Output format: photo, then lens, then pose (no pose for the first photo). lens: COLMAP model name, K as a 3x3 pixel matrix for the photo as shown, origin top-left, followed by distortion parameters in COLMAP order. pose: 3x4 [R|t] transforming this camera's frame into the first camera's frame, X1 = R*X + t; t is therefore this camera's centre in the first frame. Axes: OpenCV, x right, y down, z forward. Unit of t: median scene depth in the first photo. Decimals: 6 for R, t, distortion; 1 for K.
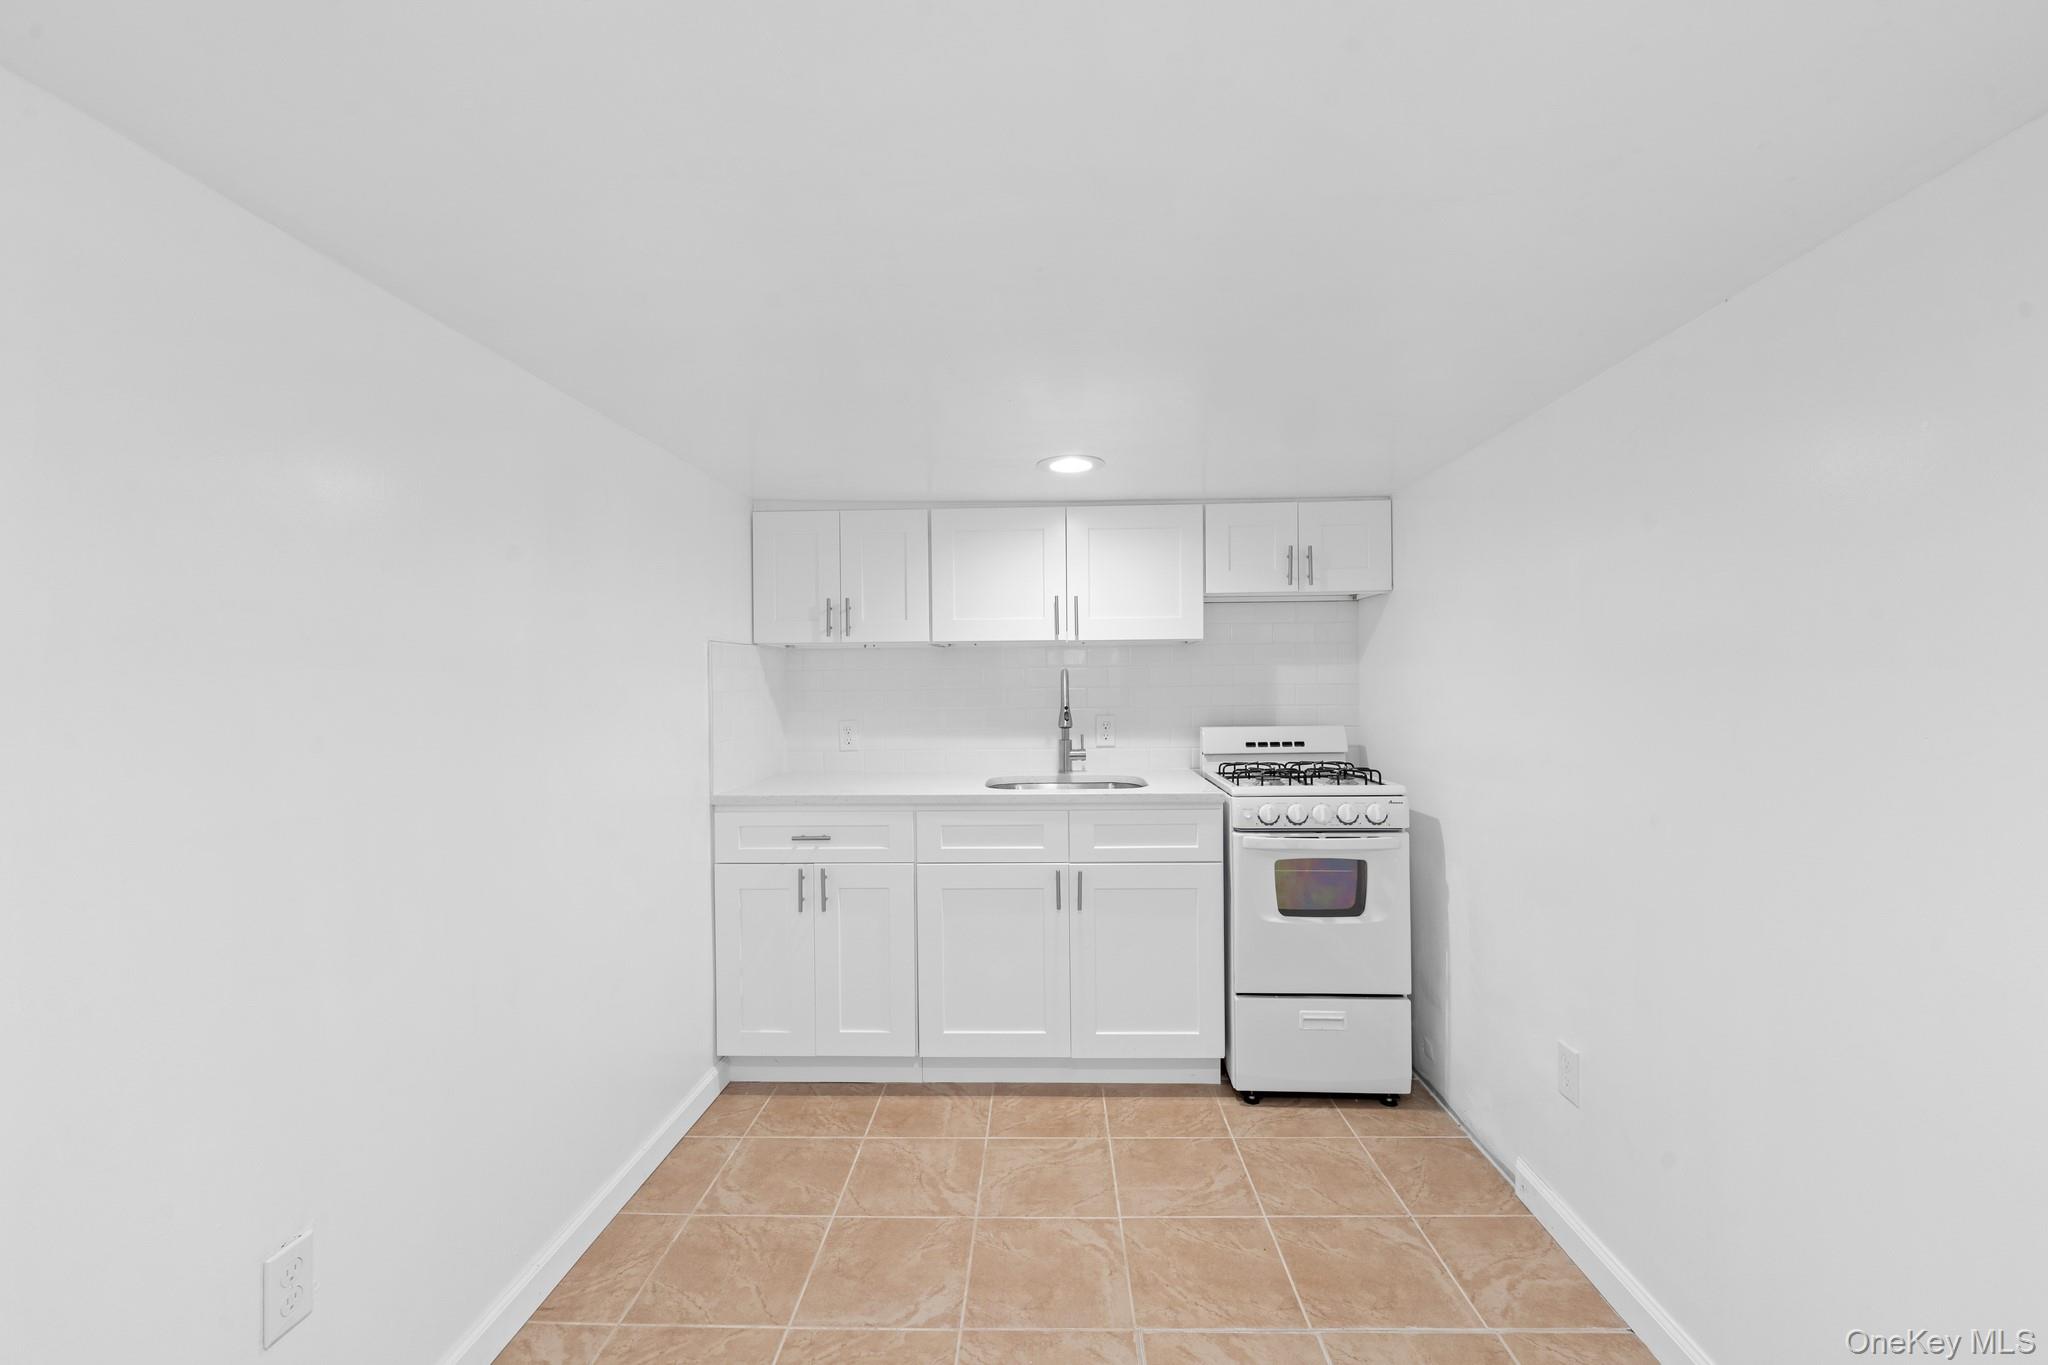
lens RADIAL K [[832.2, 0, 1031.4], [0, 832.2, 693.6], [0, 0, 1]] dist [-0.000006, -0.000245]
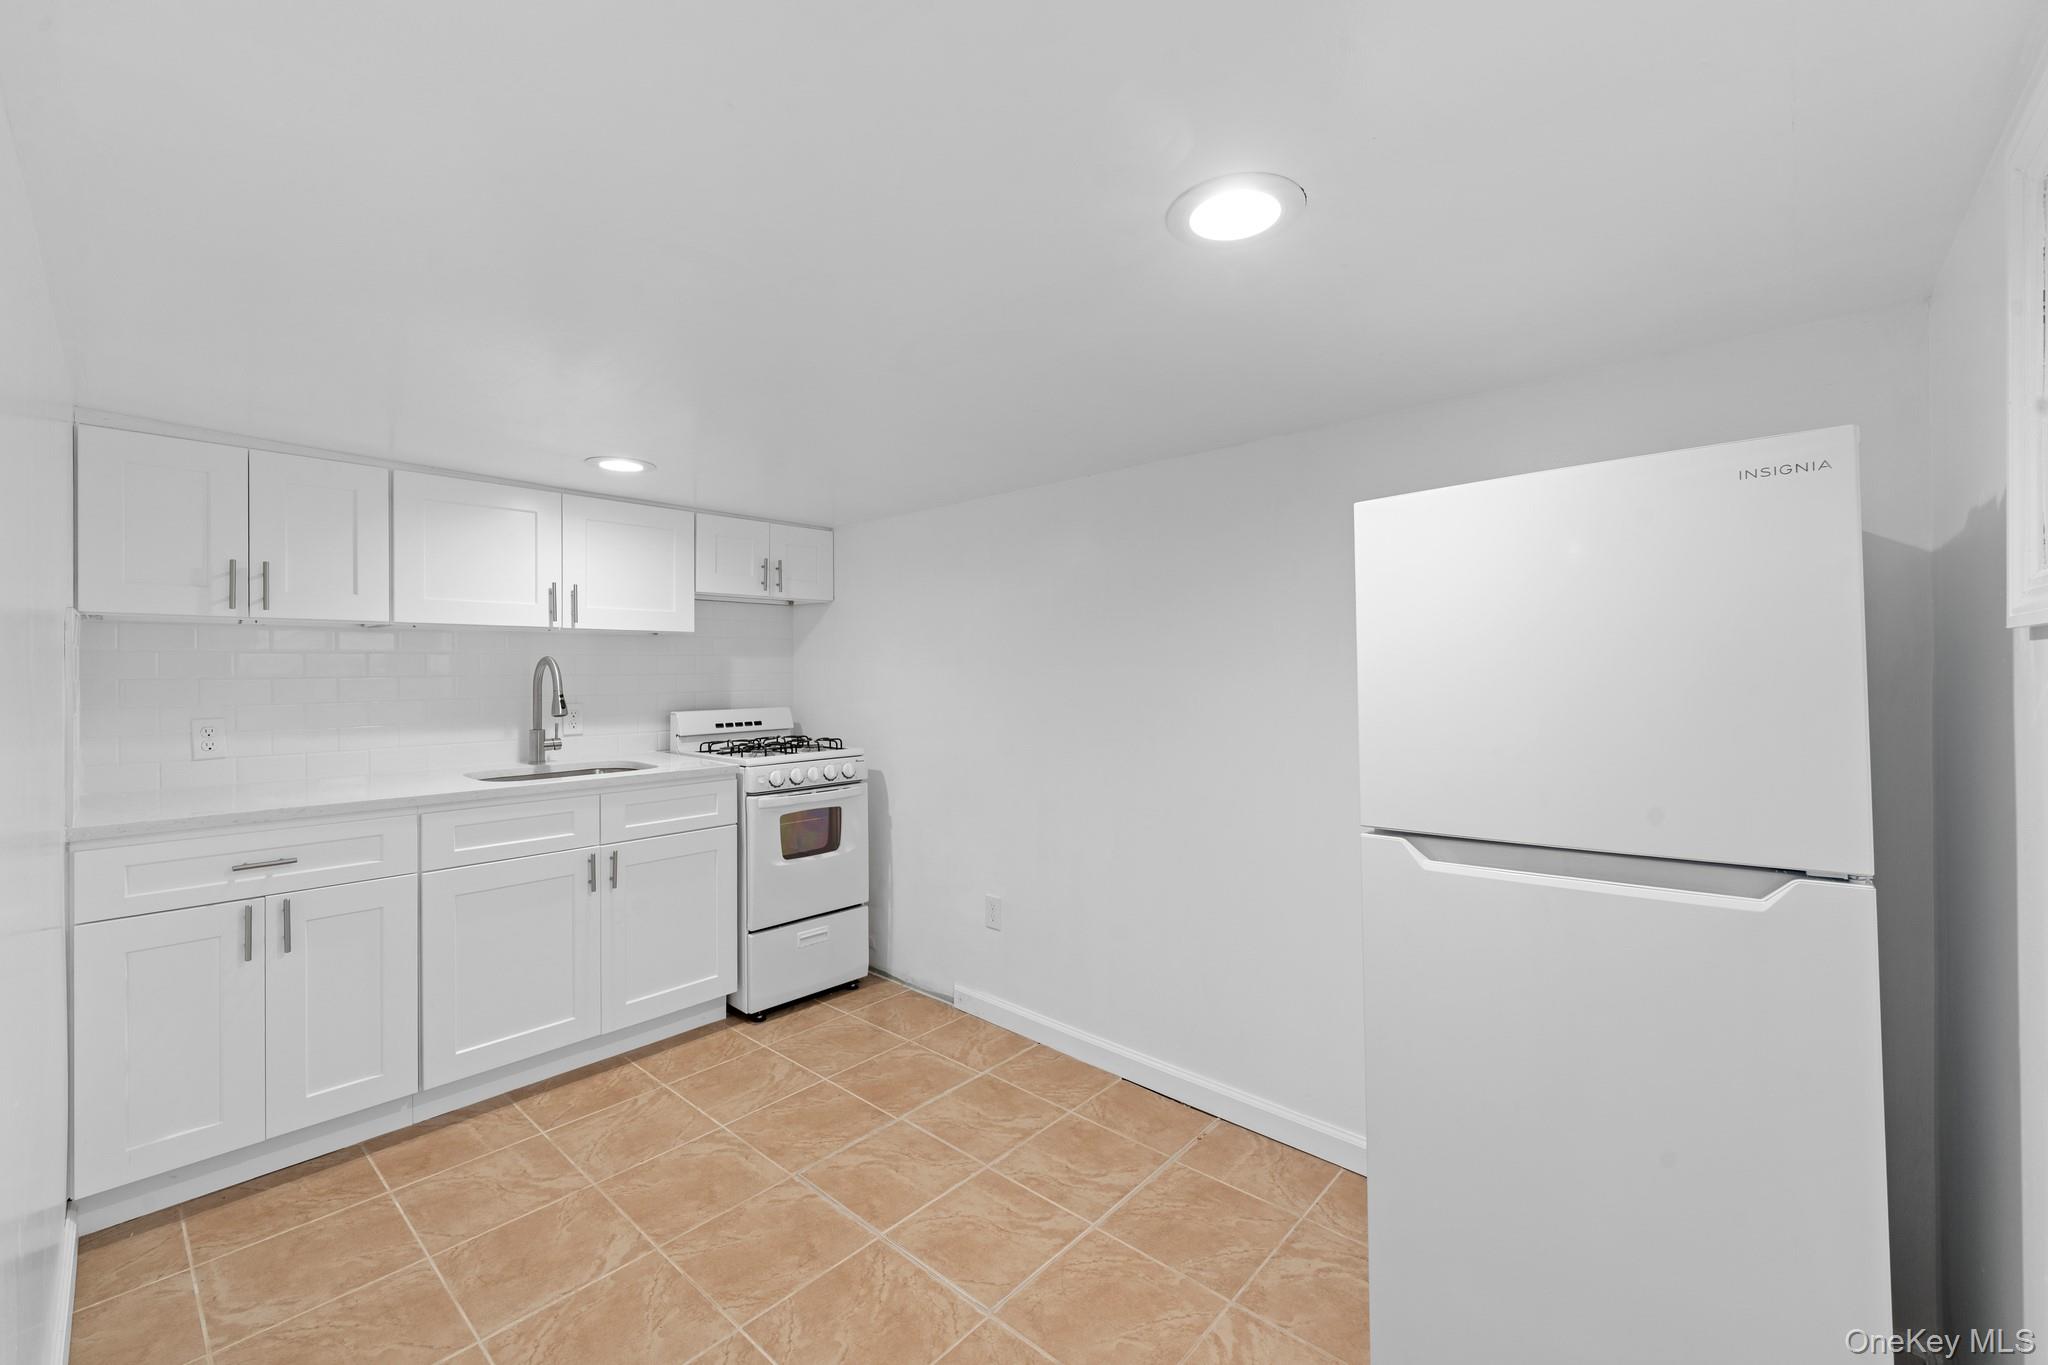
lens RADIAL K [[824.7, 0, 1028.9], [0, 824.7, 678.7], [0, 0, 1]] dist [-0.000392, -0.000270]
pose [[0.640553, -0.001447, 0.767913, -0.401586], [0.007164, 0.999966, -0.004091, 0.005287], [-0.767881, 0.008122, 0.640542, -0.063833]]
